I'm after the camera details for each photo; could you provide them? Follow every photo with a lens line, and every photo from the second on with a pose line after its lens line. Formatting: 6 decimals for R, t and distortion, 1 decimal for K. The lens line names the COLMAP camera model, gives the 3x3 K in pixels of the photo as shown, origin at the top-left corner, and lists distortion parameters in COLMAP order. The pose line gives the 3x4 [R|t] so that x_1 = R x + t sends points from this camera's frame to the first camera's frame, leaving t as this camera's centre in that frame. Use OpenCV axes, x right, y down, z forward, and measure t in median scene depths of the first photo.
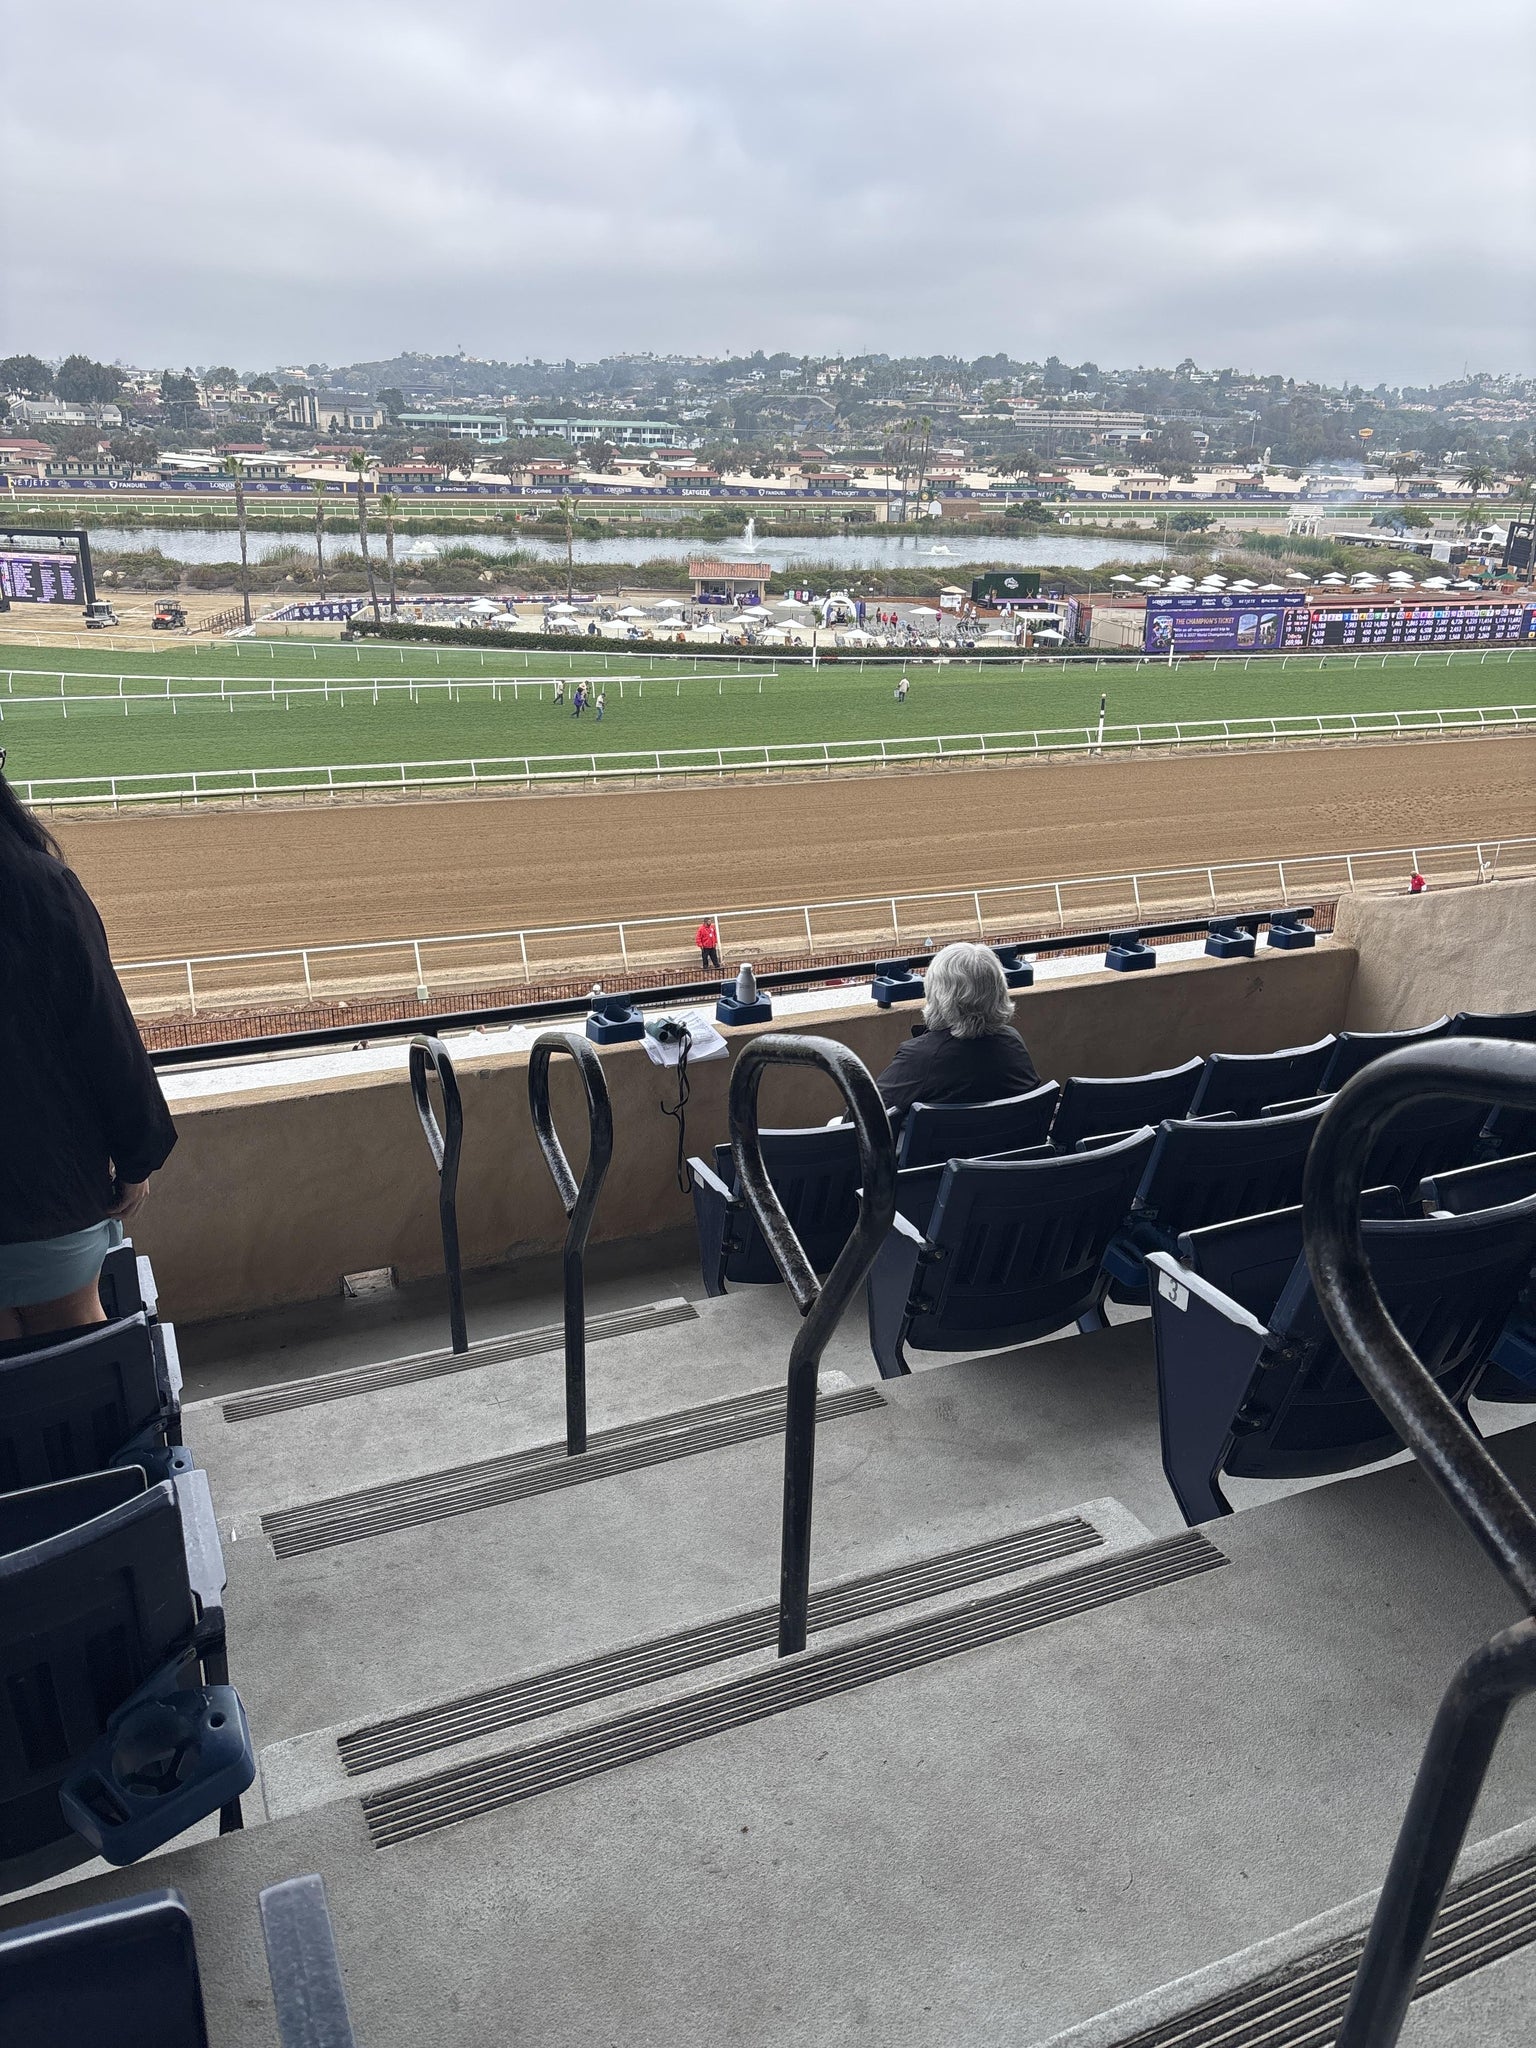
lens RADIAL K [[1524.2, 0, 757.1], [0, 1524.2, 1019.5], [0, 0, 1]] dist [0.061734, -0.067803]
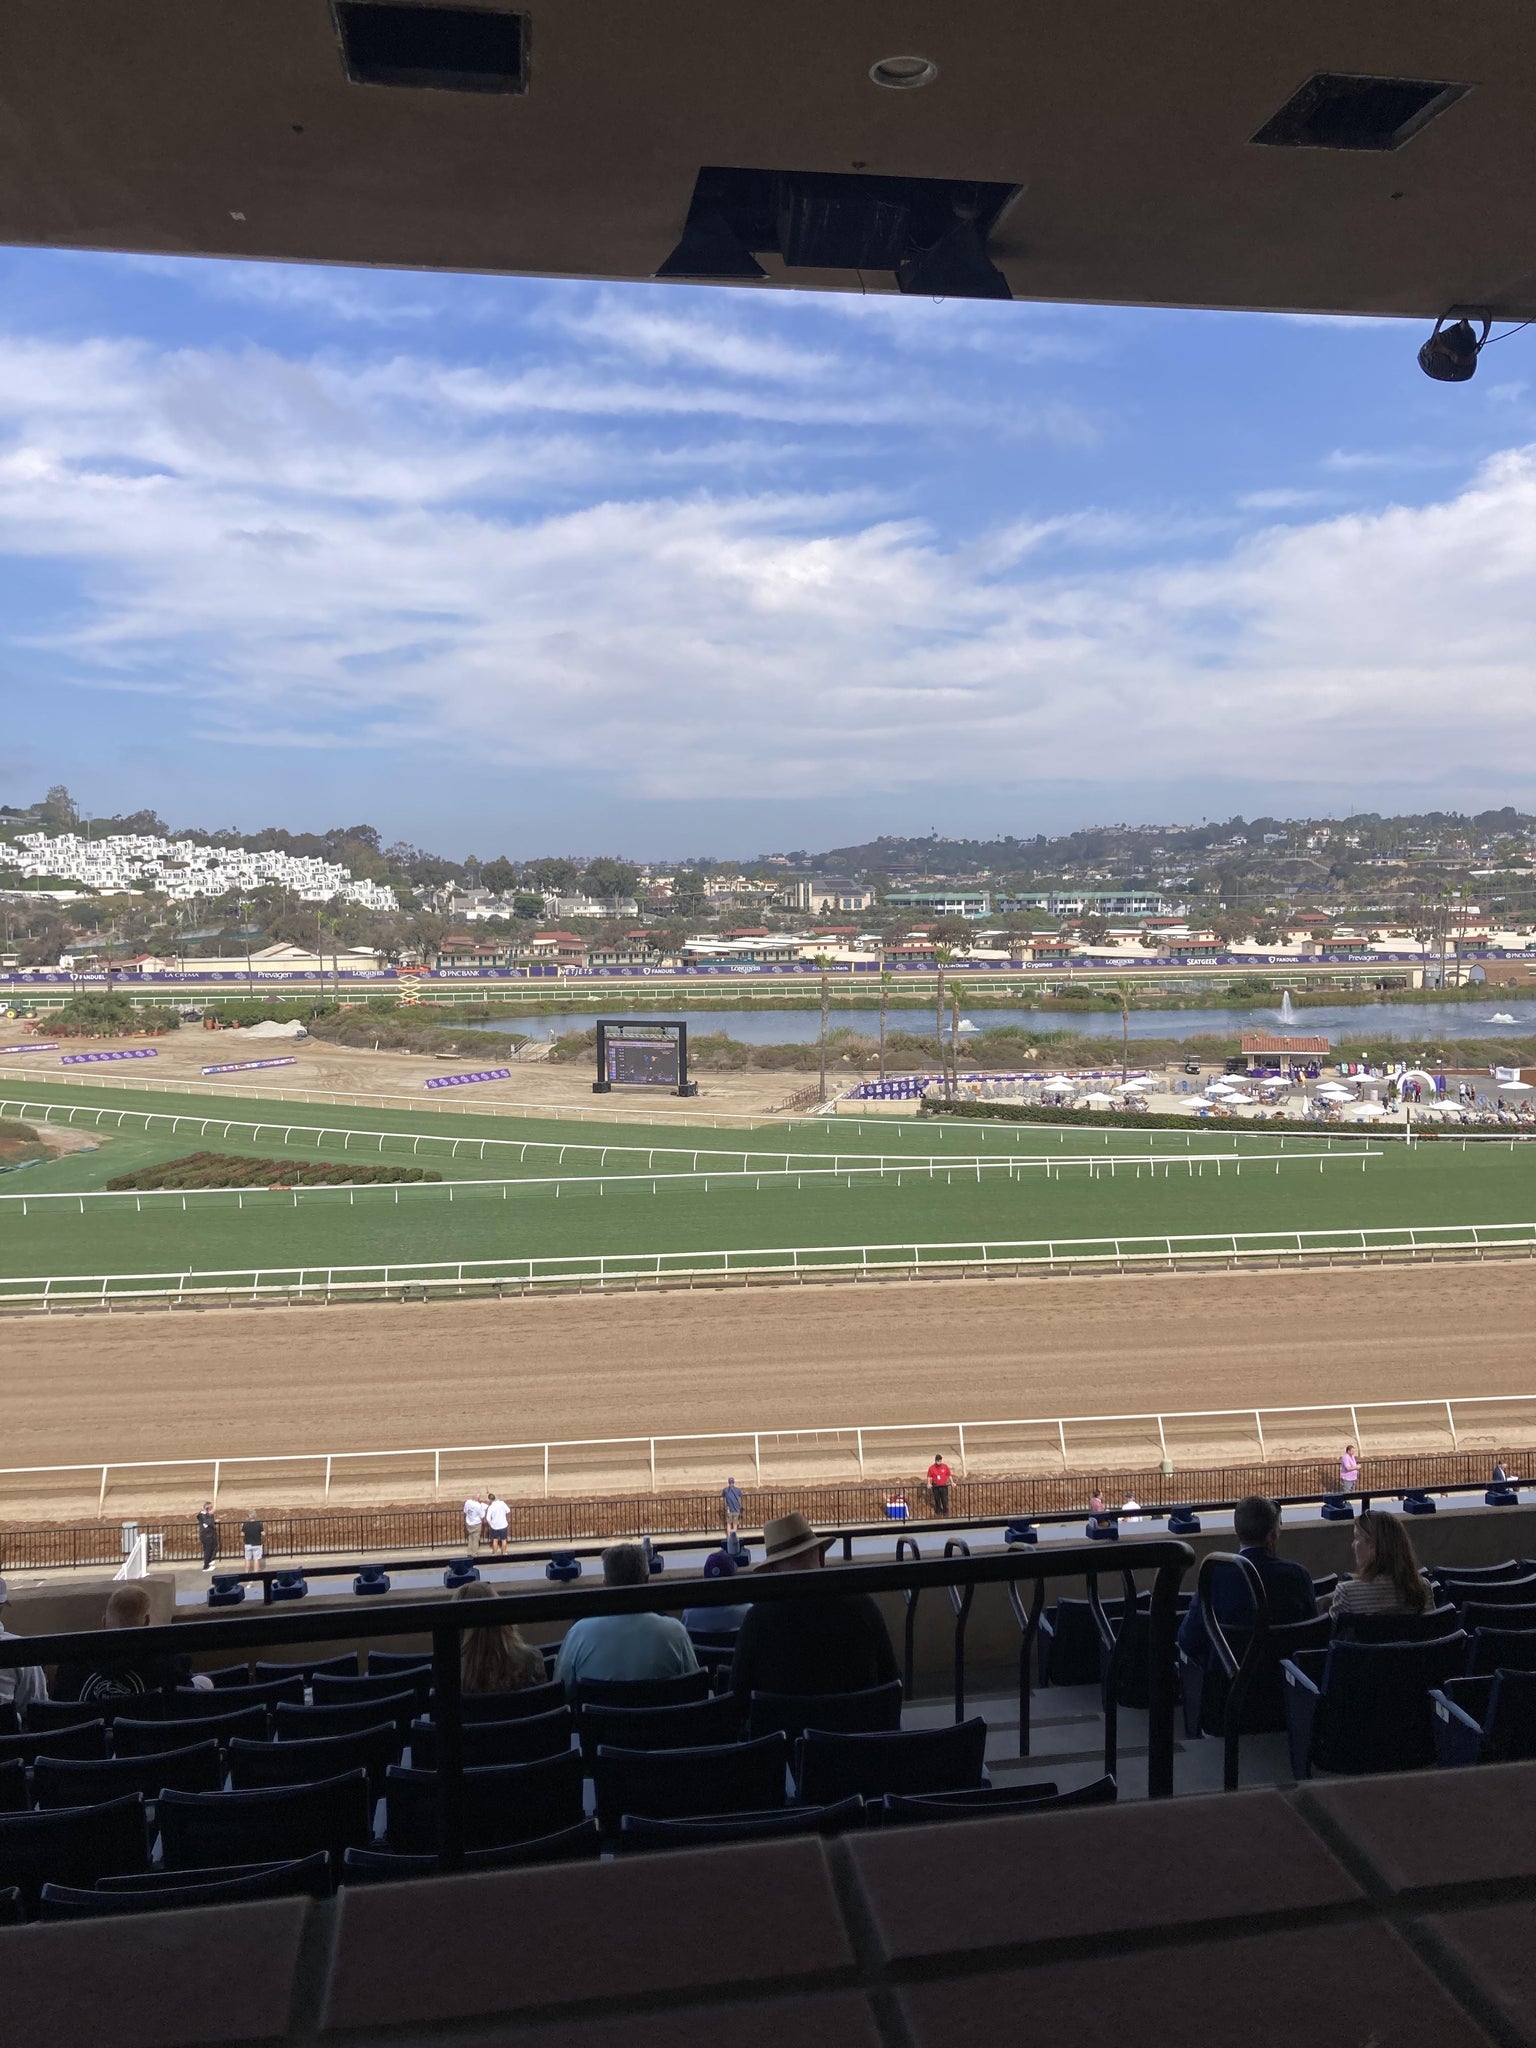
lens RADIAL K [[1633.7, 0, 771.7], [0, 1633.7, 1109.5], [0, 0, 1]] dist [0.046713, -0.038189]
pose [[0.963114, 0.000257, -0.269093, -0.011825], [-0.064001, 0.971523, -0.228139, 0.001163], [0.261371, 0.236946, 0.935704, -0.011196]]
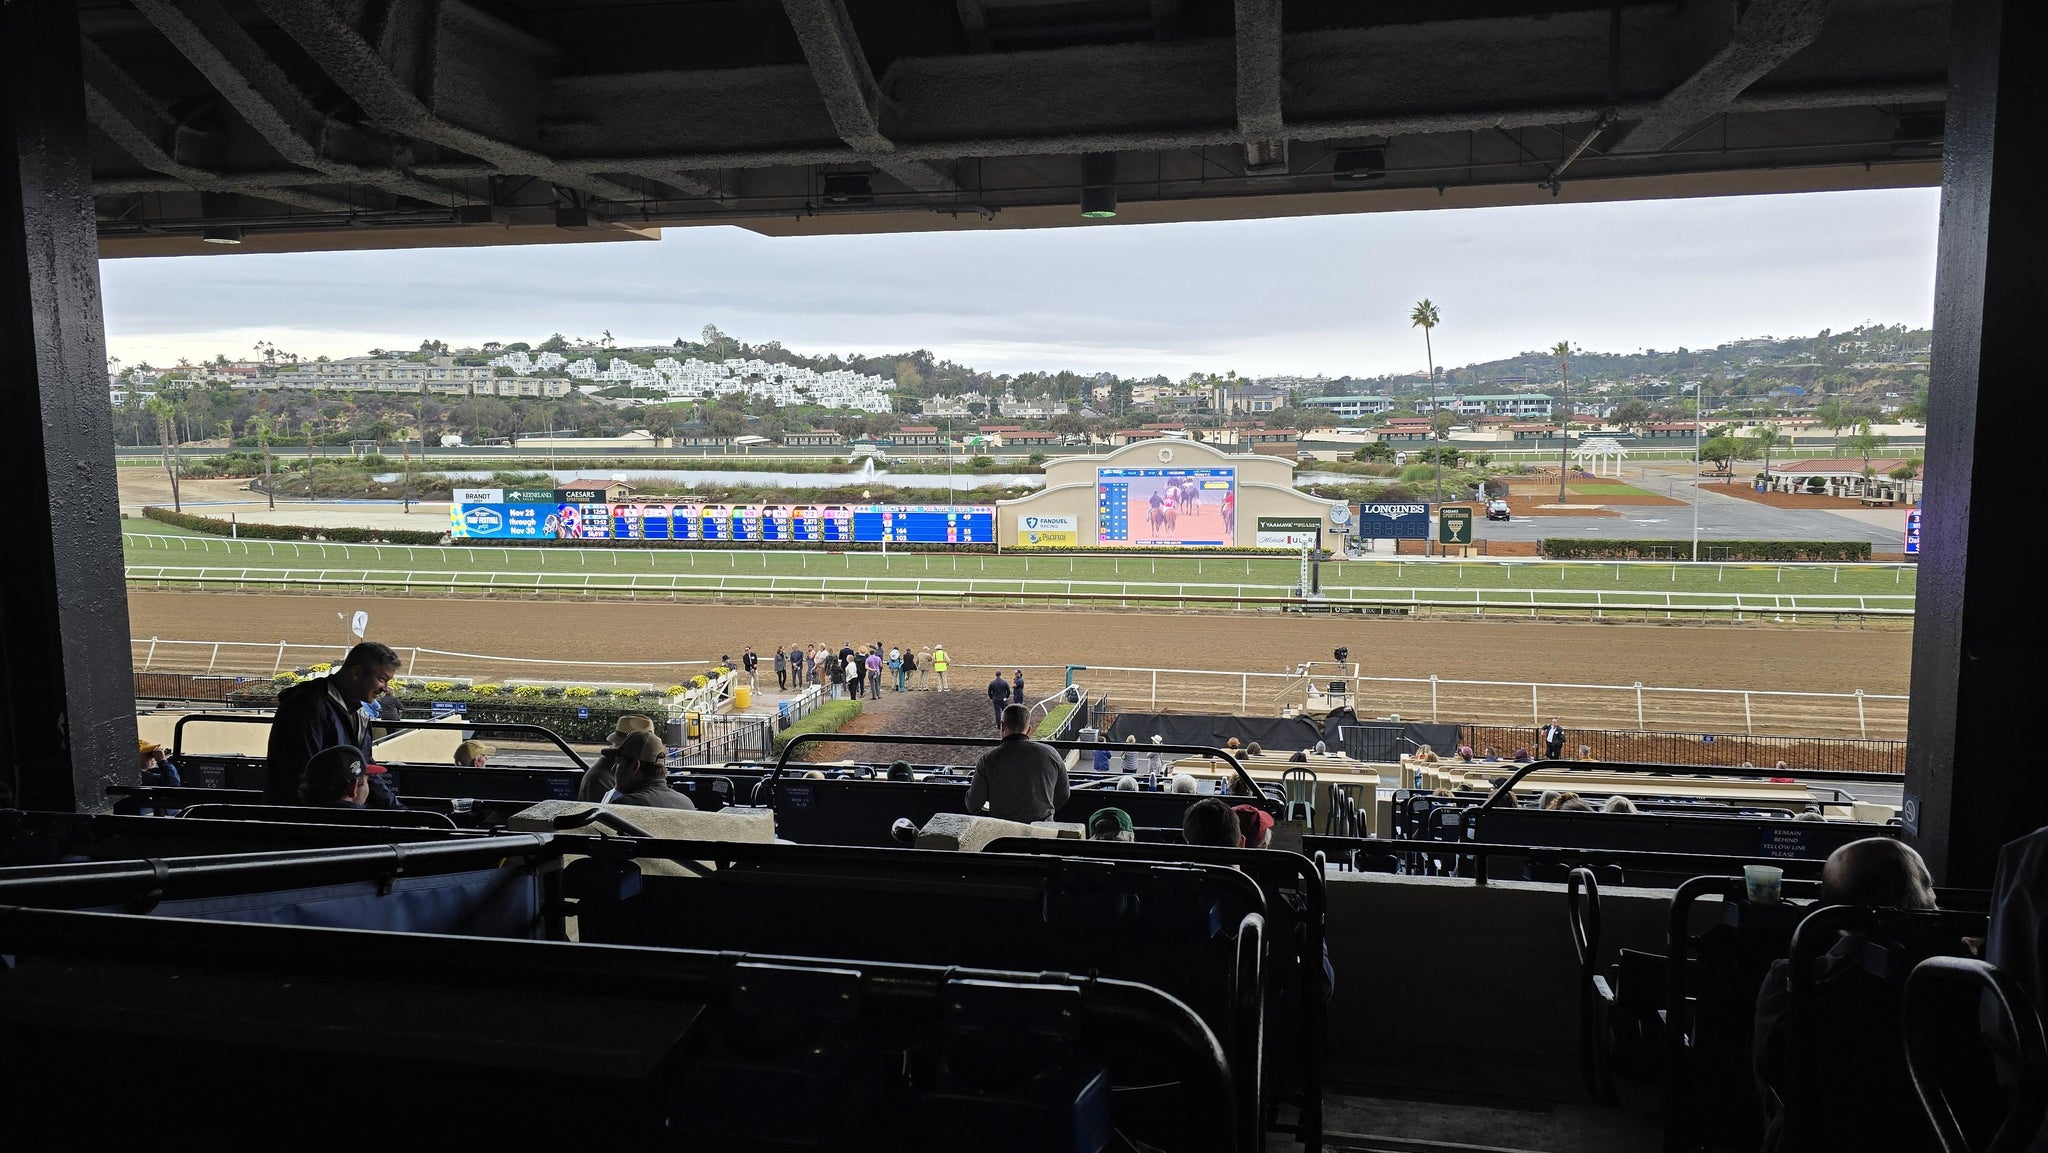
lens RADIAL K [[1345.7, 0, 1026.5], [0, 1345.7, 589.7], [0, 0, 1]] dist [0.065537, -0.037114]
pose [[0.816349, 0.039264, -0.576223, 0.211694], [-0.176474, 0.966930, -0.184127, -0.015870], [0.549938, 0.252000, 0.796281, 0.077195]]
